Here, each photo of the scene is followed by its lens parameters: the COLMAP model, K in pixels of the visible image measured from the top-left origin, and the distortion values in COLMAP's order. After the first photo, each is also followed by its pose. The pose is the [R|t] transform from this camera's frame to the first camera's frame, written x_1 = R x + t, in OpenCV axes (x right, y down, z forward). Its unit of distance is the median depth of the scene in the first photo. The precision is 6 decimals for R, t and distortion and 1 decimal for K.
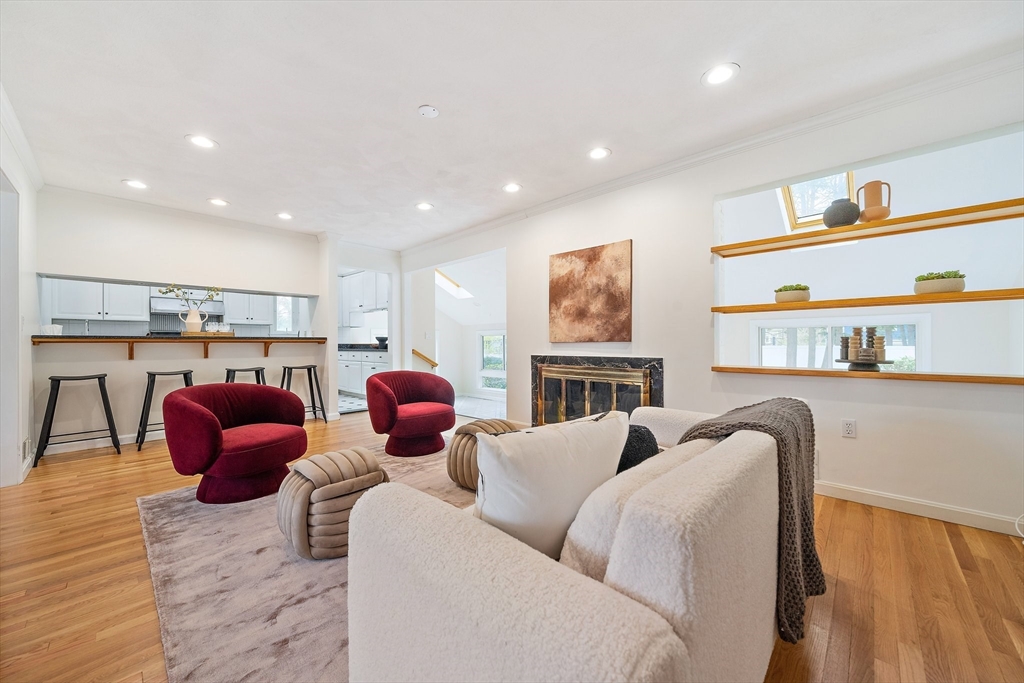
lens RADIAL K [[379.1, 0, 515.9], [0, 379.1, 344.2], [0, 0, 1]] dist [-0.006768, 0.000684]
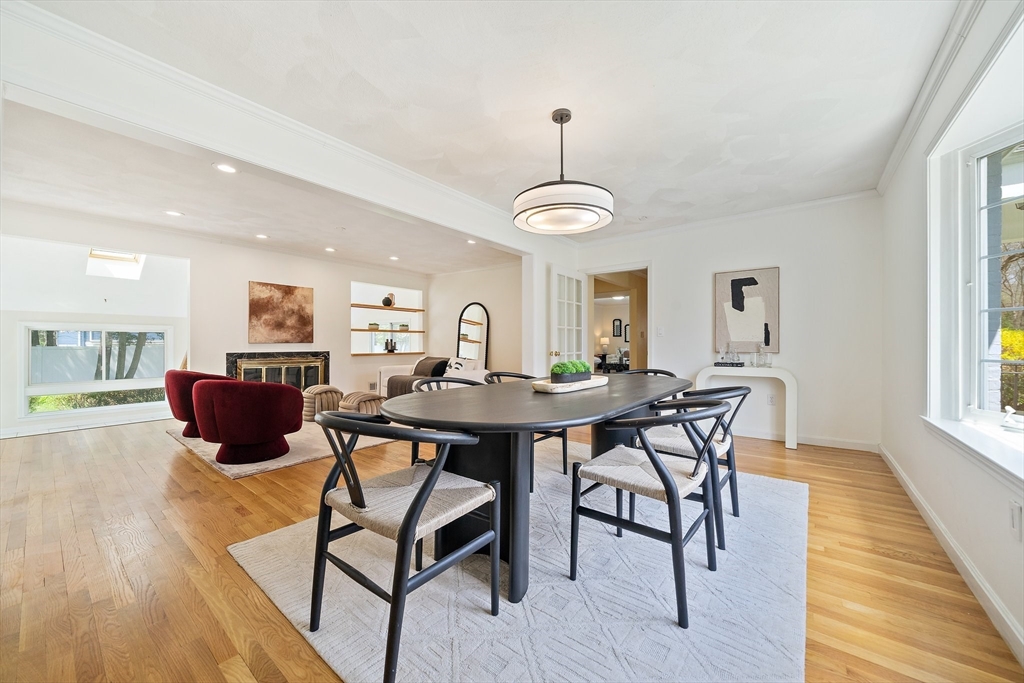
lens RADIAL K [[379.1, 0, 512.7], [0, 379.1, 342.3], [0, 0, 1]] dist [-0.006768, 0.000684]
pose [[-0.083266, 0.006660, 0.996505, -1.486119], [0.000432, 0.999978, -0.006647, 0.002179], [-0.996527, -0.000123, -0.083267, 0.160407]]
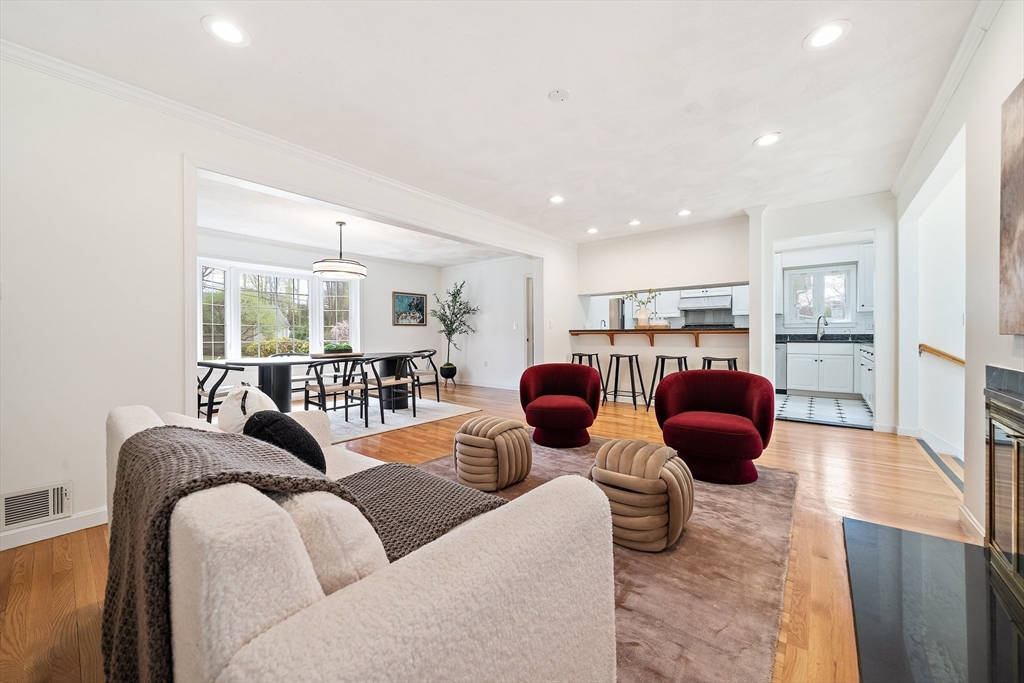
lens RADIAL K [[379.1, 0, 511.7], [0, 379.1, 337.4], [0, 0, 1]] dist [-0.006768, 0.000684]
pose [[0.077814, 0.007127, -0.996942, 0.469449], [0.001547, 0.999972, 0.007270, -0.001575], [0.996967, -0.002108, 0.077801, 0.514631]]
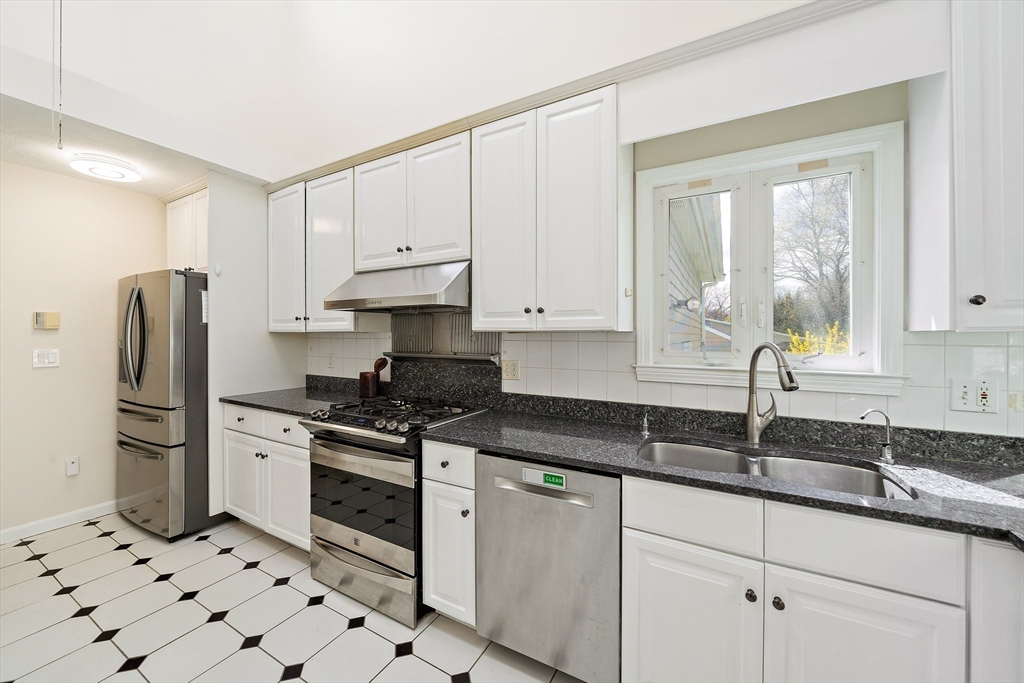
lens RADIAL K [[379.1, 0, 518.7], [0, 379.1, 338.4], [0, 0, 1]] dist [-0.006768, 0.000684]
pose [[0.253621, 0.011074, -0.967240, -0.821988], [-0.004697, 0.999937, 0.010217, -0.093458], [0.967292, 0.001952, 0.253657, 1.705368]]
